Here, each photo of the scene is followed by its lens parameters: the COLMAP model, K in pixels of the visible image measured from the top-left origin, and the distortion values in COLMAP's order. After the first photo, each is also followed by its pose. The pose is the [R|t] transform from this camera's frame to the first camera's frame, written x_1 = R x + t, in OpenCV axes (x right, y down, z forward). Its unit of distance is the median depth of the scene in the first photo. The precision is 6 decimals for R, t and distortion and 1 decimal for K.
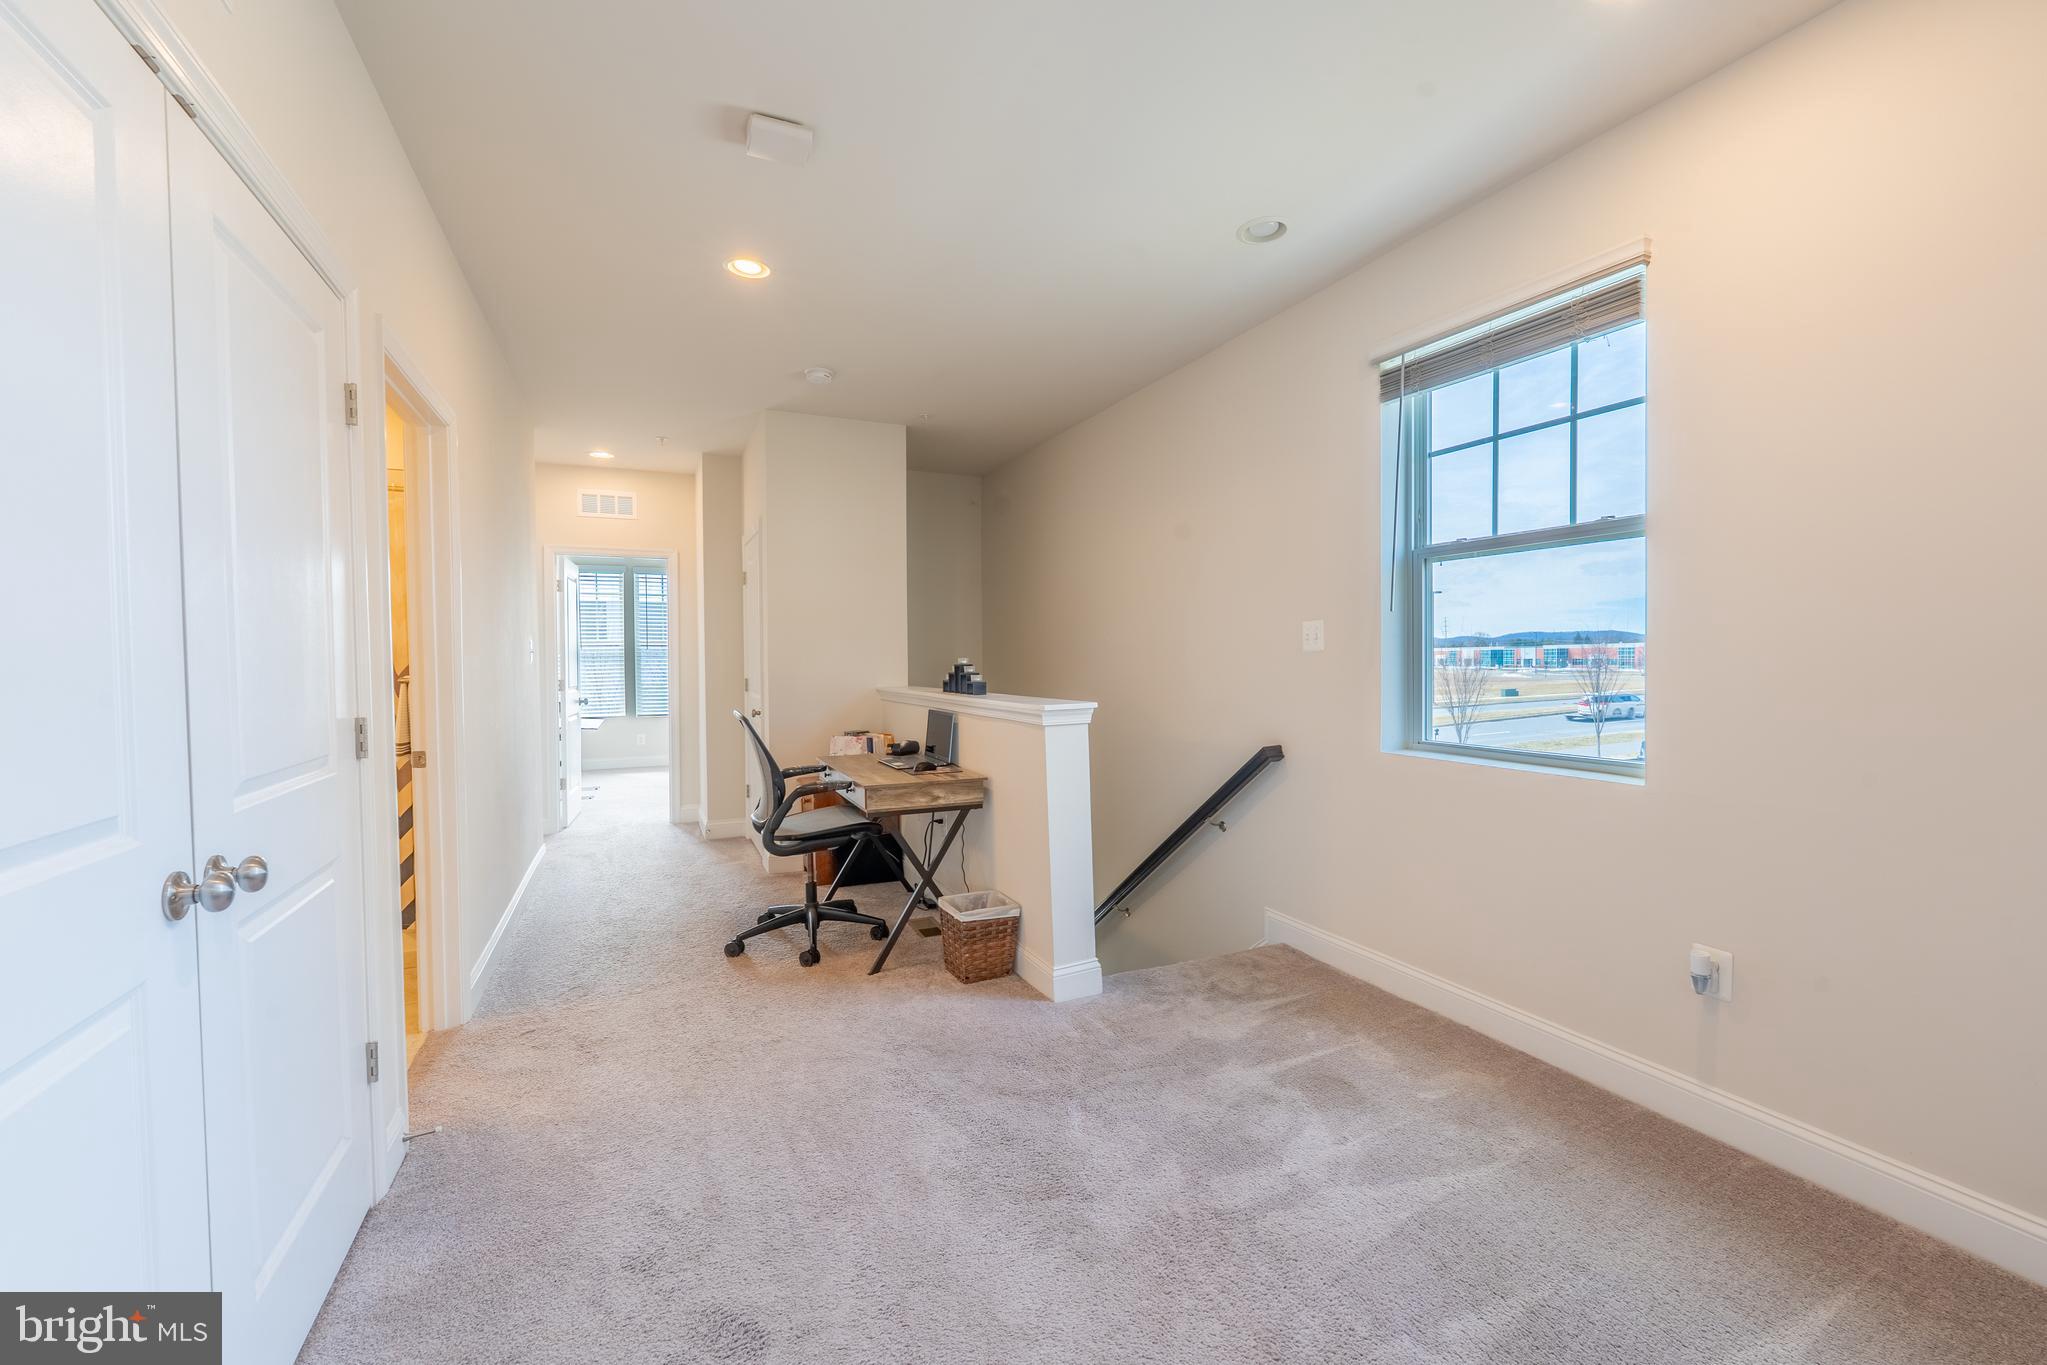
lens RADIAL K [[835.4, 0, 1015.4], [0, 835.4, 684.0], [0, 0, 1]] dist [0.000994, -0.001256]
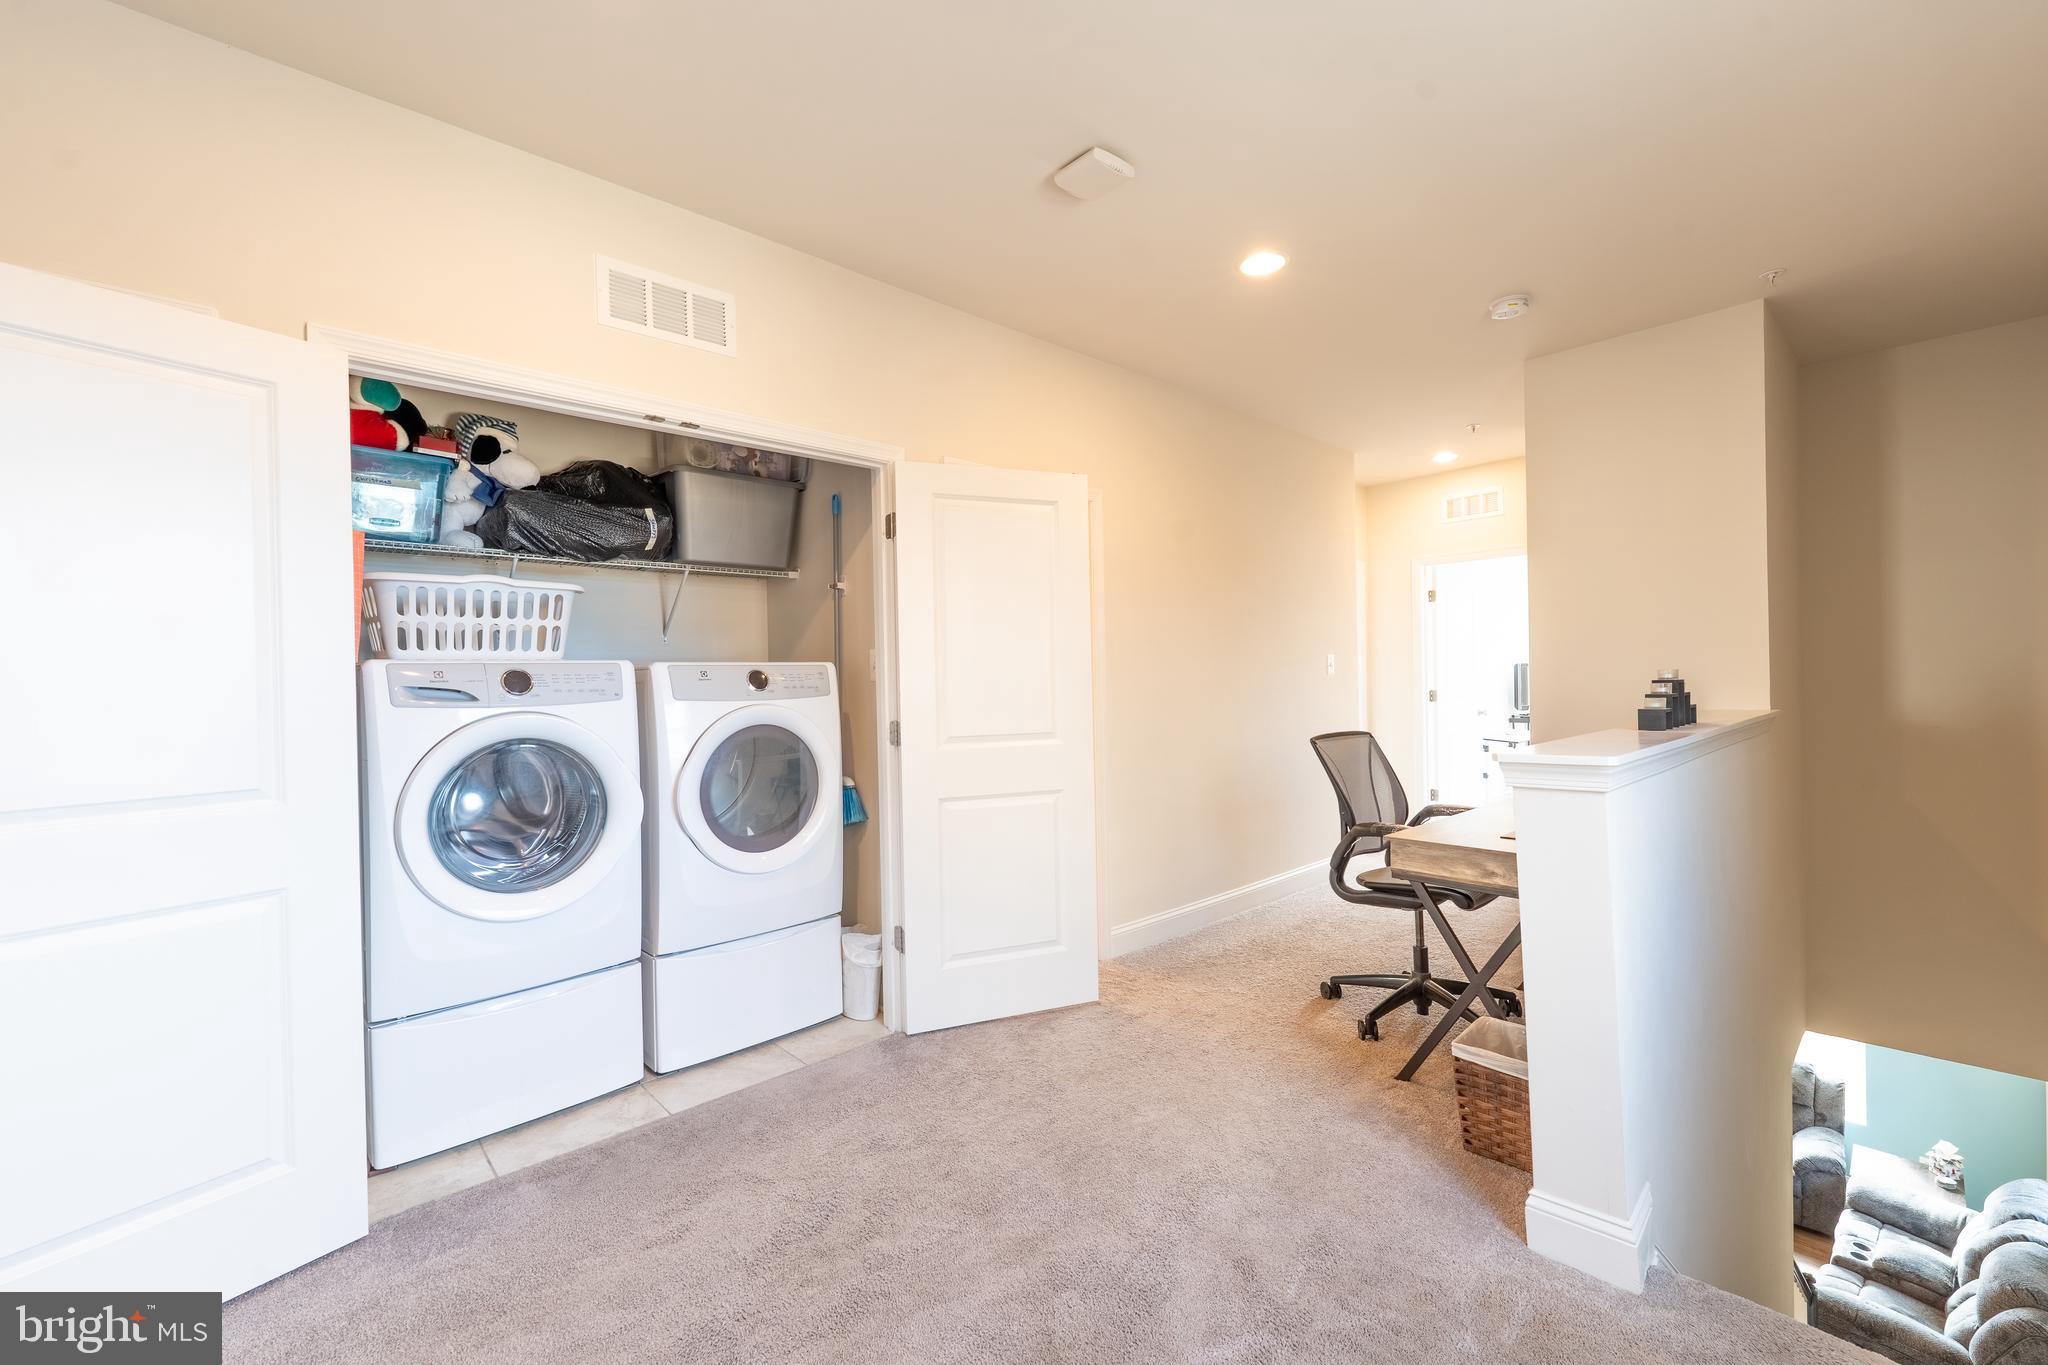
lens RADIAL K [[835.8, 0, 1014.4], [0, 835.8, 682.3], [0, 0, 1]] dist [0.000994, -0.001256]
pose [[0.327530, 0.015027, -0.944721, 0.449878], [-0.026922, 0.999616, 0.006567, -0.018018], [0.944457, 0.023283, 0.327809, 0.410138]]
